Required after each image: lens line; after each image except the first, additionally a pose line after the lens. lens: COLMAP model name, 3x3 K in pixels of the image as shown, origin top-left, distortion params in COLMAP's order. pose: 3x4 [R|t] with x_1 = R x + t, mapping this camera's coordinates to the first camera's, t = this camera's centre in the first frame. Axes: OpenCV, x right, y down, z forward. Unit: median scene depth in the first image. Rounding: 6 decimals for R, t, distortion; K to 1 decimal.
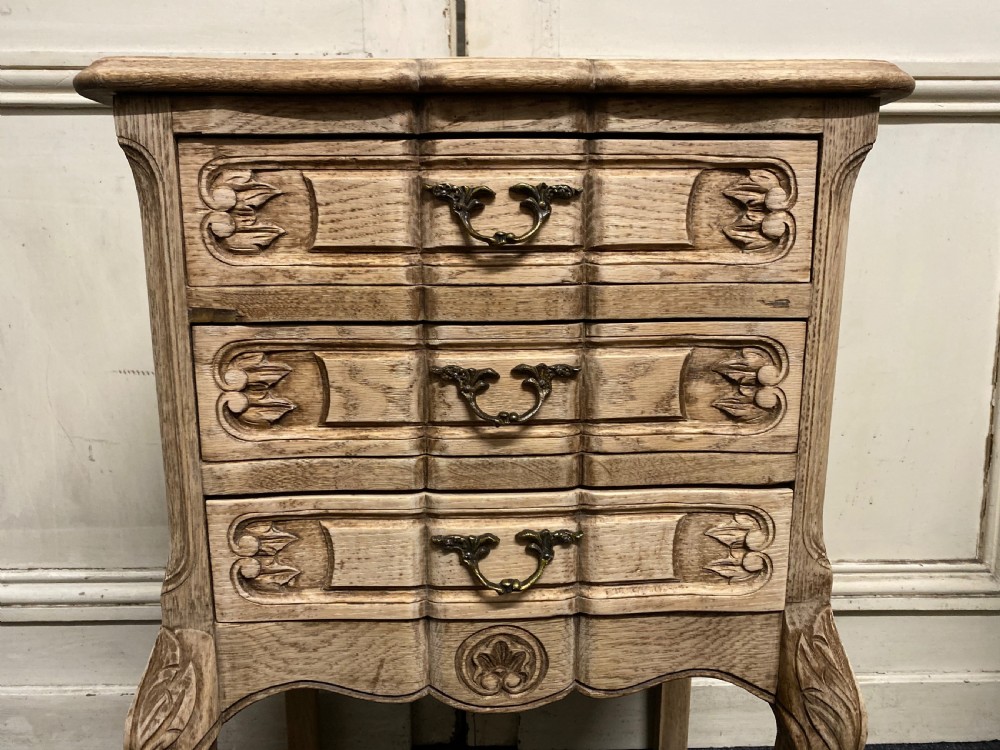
lens RADIAL K [[786.2, 0, 493.2], [0, 786.2, 371.2], [0, 0, 1]] dist [0.025981, -0.027313]
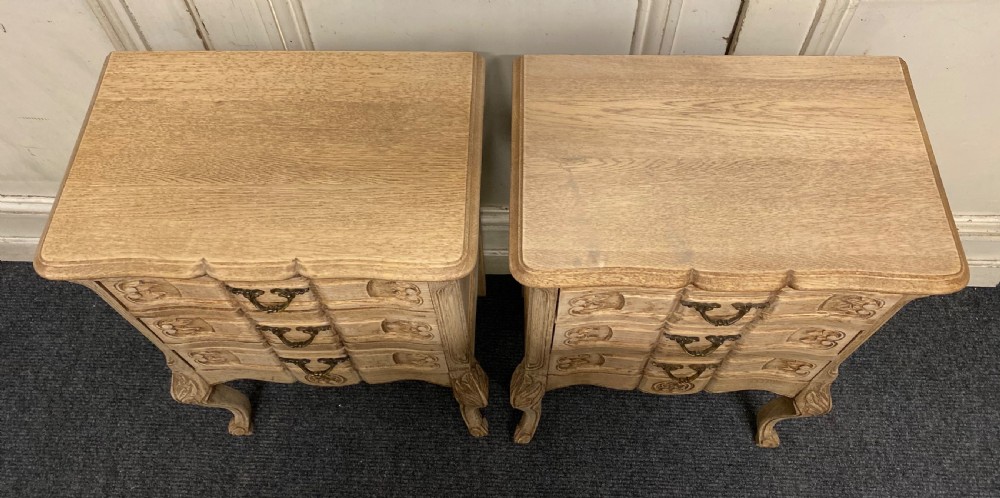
lens RADIAL K [[782.9, 0, 500.7], [0, 782.9, 251.1], [0, 0, 1]] dist [0.029442, -0.035033]
pose [[0.997706, 0.043860, -0.051556, 0.642319], [0.011609, 0.639510, 0.768695, -1.670100], [0.066686, -0.767531, 0.637534, -0.124453]]
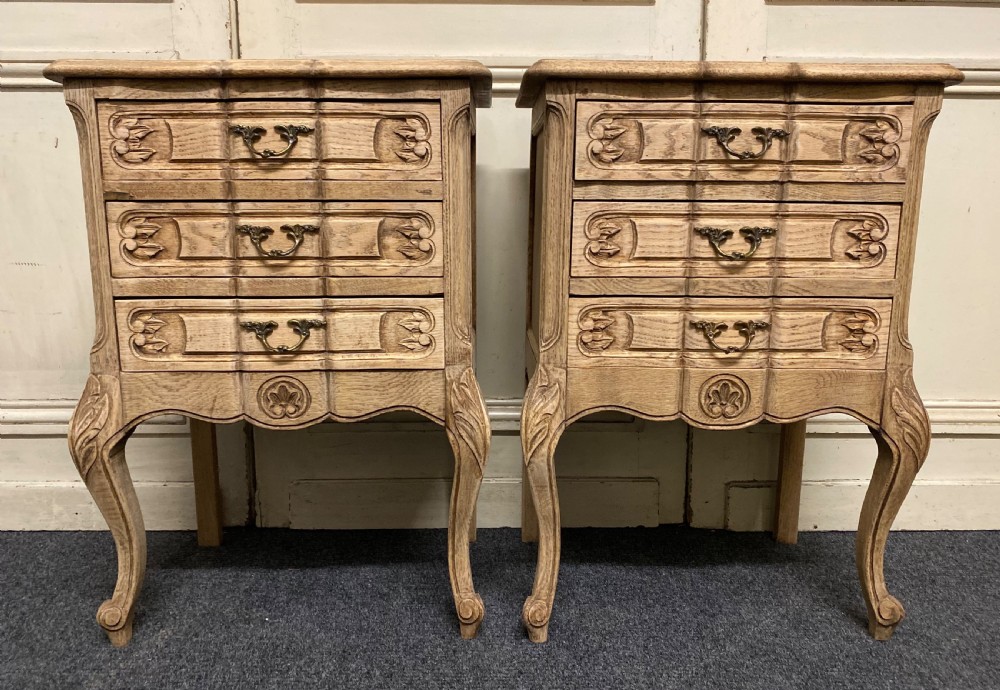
lens RADIAL K [[815.8, 0, 506.5], [0, 815.8, 332.0], [0, 0, 1]] dist [0.011933, 0.000791]
pose [[0.999864, 0.002225, -0.016311, 0.564828], [-0.002674, 0.999616, -0.027594, 0.284751], [0.016243, 0.027633, 0.999486, -0.858182]]
